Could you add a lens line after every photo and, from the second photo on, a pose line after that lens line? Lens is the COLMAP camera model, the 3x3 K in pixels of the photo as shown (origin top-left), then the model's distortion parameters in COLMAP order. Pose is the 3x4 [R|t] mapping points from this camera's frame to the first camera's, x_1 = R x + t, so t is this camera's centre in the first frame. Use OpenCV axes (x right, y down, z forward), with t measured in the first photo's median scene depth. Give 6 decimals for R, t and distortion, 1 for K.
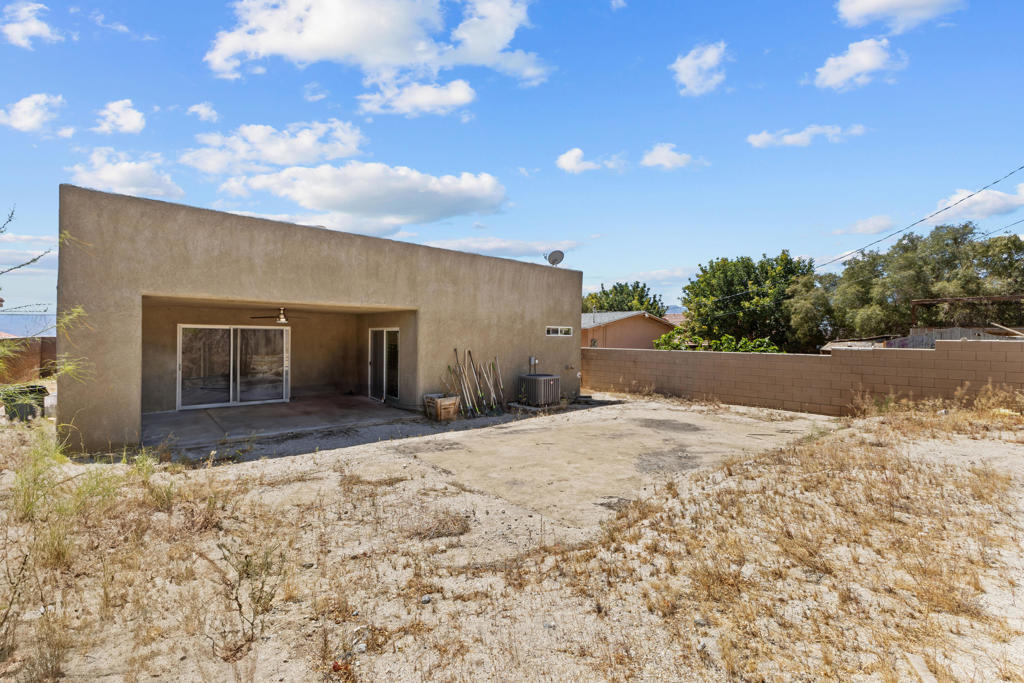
lens RADIAL K [[451.9, 0, 512.0], [0, 451.9, 341.5], [0, 0, 1]] dist [0.001155, 0.000133]
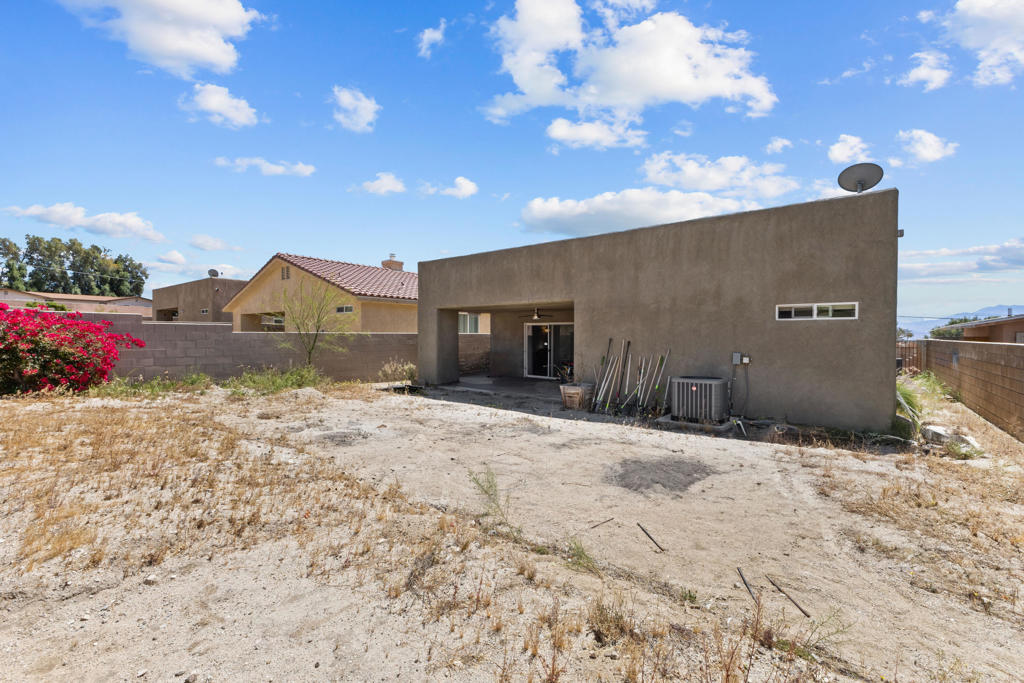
lens RADIAL K [[451.9, 0, 512.0], [0, 451.9, 341.5], [0, 0, 1]] dist [0.001155, 0.000133]
pose [[0.147422, 0.001553, -0.989072, 0.765835], [-0.011288, 0.999936, -0.000112, 0.024424], [0.989009, 0.011181, 0.147430, 0.663627]]
